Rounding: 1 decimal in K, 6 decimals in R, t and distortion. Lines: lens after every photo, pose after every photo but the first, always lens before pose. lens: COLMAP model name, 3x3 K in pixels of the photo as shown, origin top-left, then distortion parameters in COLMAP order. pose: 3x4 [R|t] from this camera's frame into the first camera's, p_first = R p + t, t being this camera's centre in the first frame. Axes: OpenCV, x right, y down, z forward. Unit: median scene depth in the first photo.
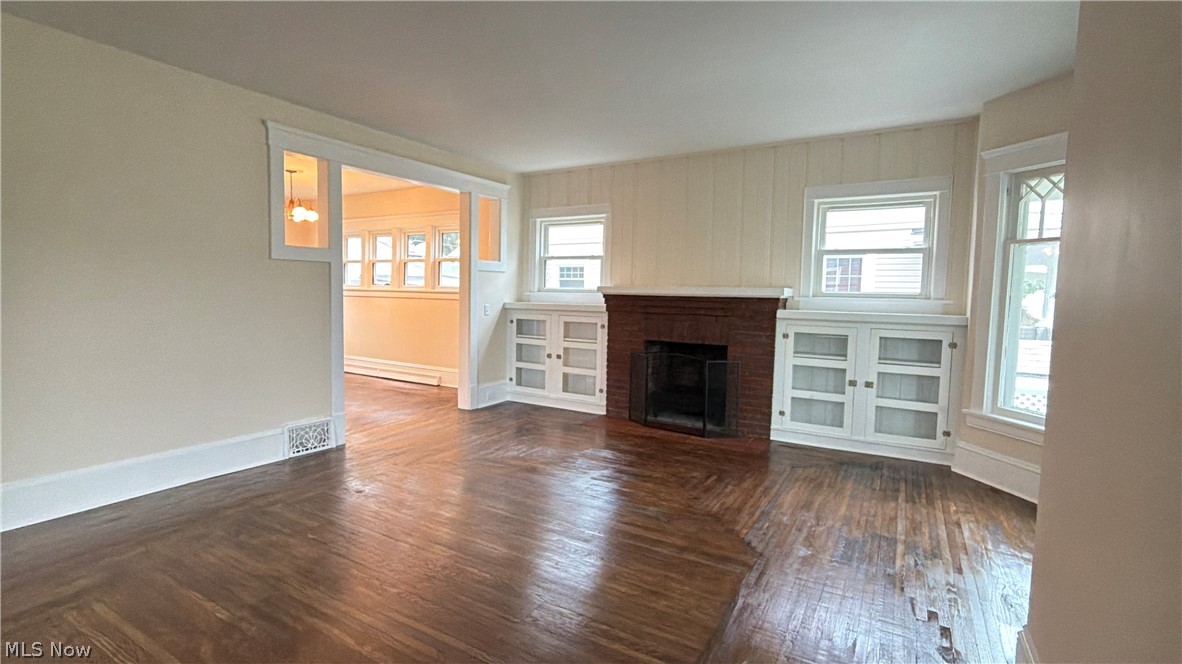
lens RADIAL K [[543.4, 0, 580.1], [0, 543.4, 333.4], [0, 0, 1]] dist [0.022839, -0.003181]
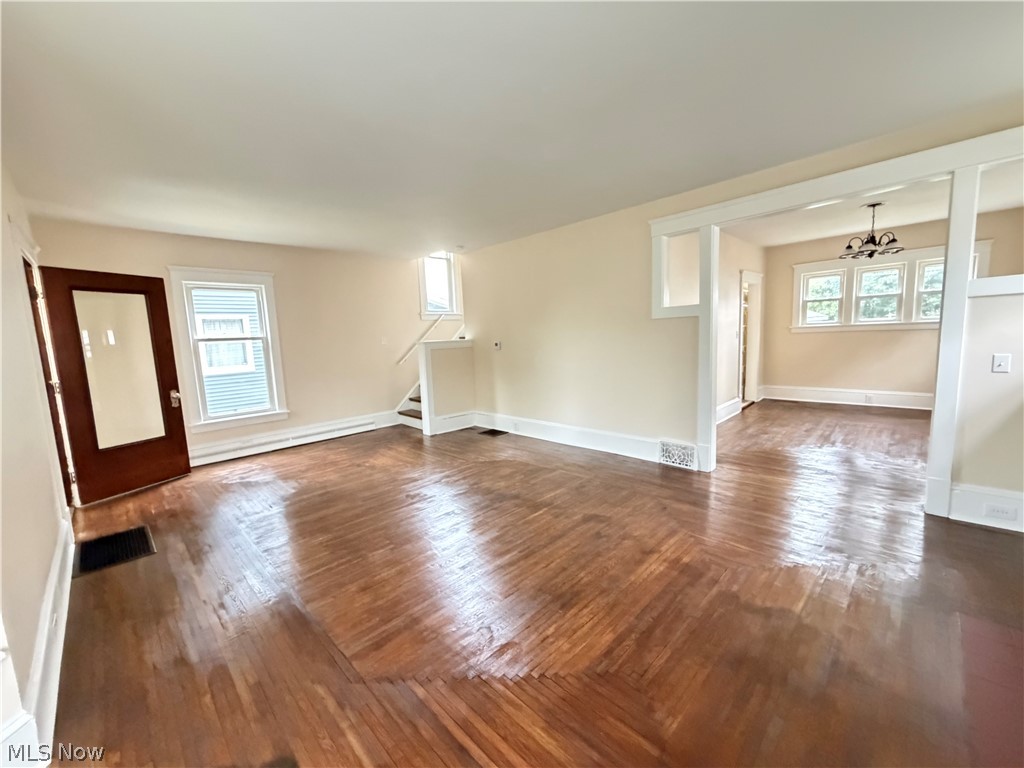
lens RADIAL K [[412.0, 0, 507.1], [0, 412.0, 381.7], [0, 0, 1]] dist [-0.000346, 0.000817]
pose [[-0.244261, 0.111930, -0.963228, 0.823172], [-0.032131, 0.991836, 0.123402, -0.137318], [0.969177, 0.061092, -0.238670, 1.319011]]
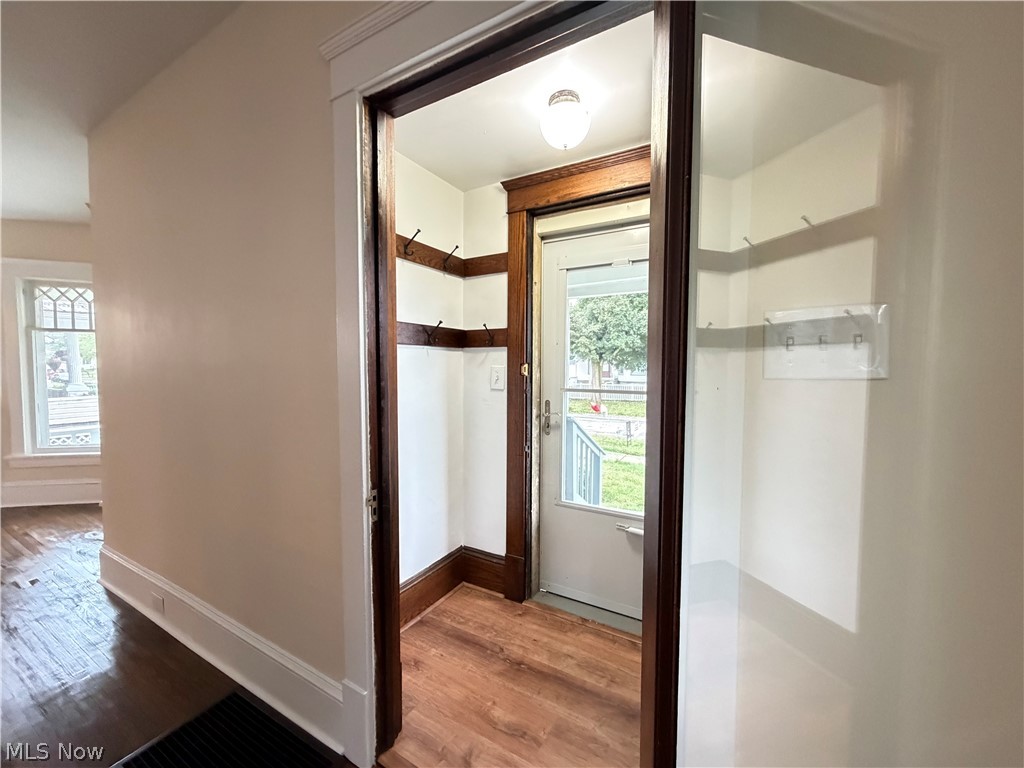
lens RADIAL K [[412.0, 0, 507.8], [0, 412.0, 380.3], [0, 0, 1]] dist [-0.000346, 0.000817]
pose [[0.015153, -0.062972, 0.997900, -0.153513], [0.071842, 0.995504, 0.061730, -0.008792], [-0.997301, 0.070756, 0.019609, -0.130300]]
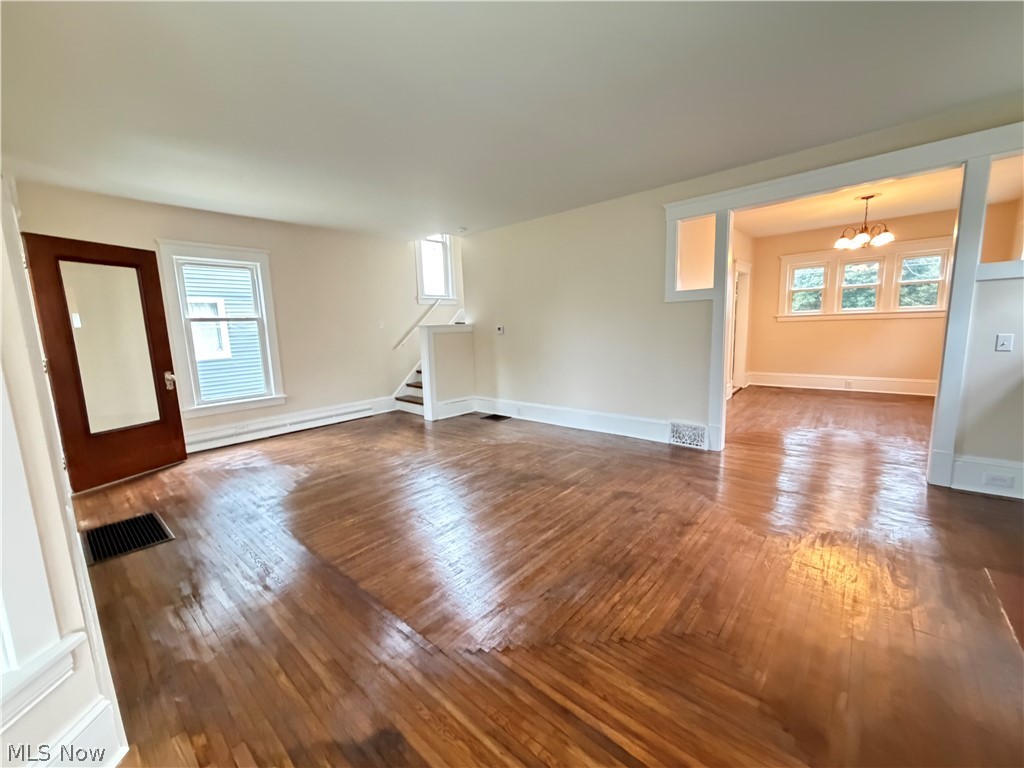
lens RADIAL K [[412.0, 0, 507.8], [0, 412.0, 380.7], [0, 0, 1]] dist [-0.000346, 0.000817]
pose [[-0.176140, 0.128668, -0.975920, 0.854419], [-0.042696, 0.989489, 0.138163, -0.093540], [0.983439, 0.066004, -0.168795, 1.158428]]
